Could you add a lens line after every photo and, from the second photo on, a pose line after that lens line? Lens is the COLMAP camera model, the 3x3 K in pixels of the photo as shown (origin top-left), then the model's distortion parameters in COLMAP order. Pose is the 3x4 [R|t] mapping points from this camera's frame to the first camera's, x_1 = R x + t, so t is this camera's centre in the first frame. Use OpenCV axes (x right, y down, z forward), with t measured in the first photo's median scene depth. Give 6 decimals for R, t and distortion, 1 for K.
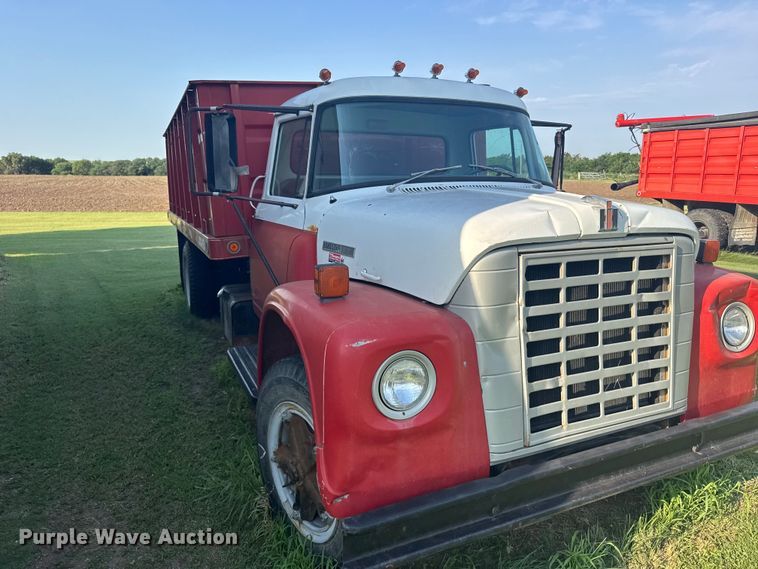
lens RADIAL K [[524.6, 0, 384.6], [0, 524.6, 278.7], [0, 0, 1]] dist [0.073618, -0.086702]
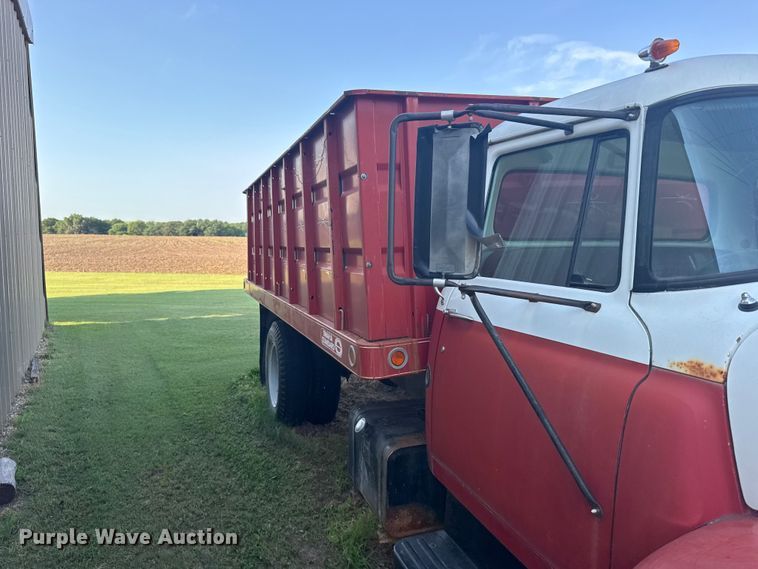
lens RADIAL K [[524.6, 0, 384.6], [0, 524.6, 278.7], [0, 0, 1]] dist [0.073618, -0.086702]
pose [[0.997372, 0.010305, -0.071720, -0.337300], [-0.018295, 0.993578, -0.111661, -0.108200], [0.070109, 0.112679, 0.991155, 0.510045]]
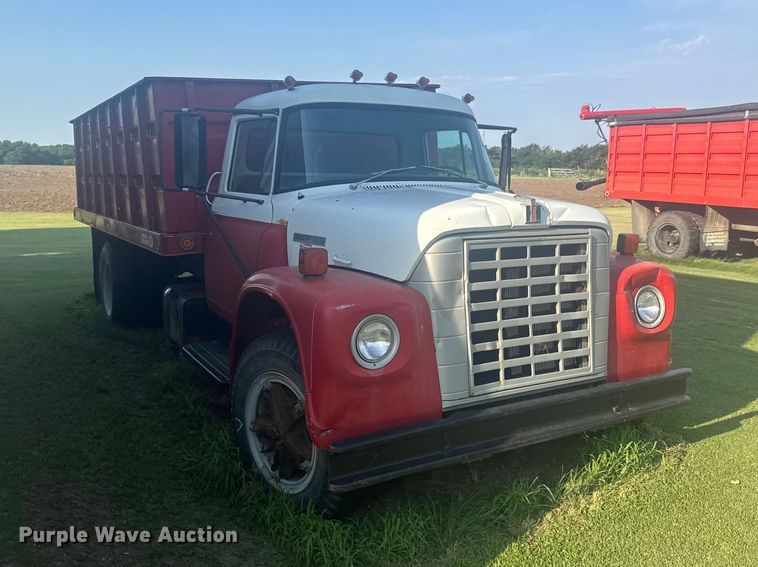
lens RADIAL K [[658.5, 0, 401.5], [0, 658.5, 272.8], [0, 0, 1]] dist [0.143653, -0.248590]
pose [[0.991621, -0.006732, 0.129009, -0.064591], [0.011589, 0.999250, -0.036936, 0.059631], [-0.128664, 0.038122, 0.990955, -0.367636]]
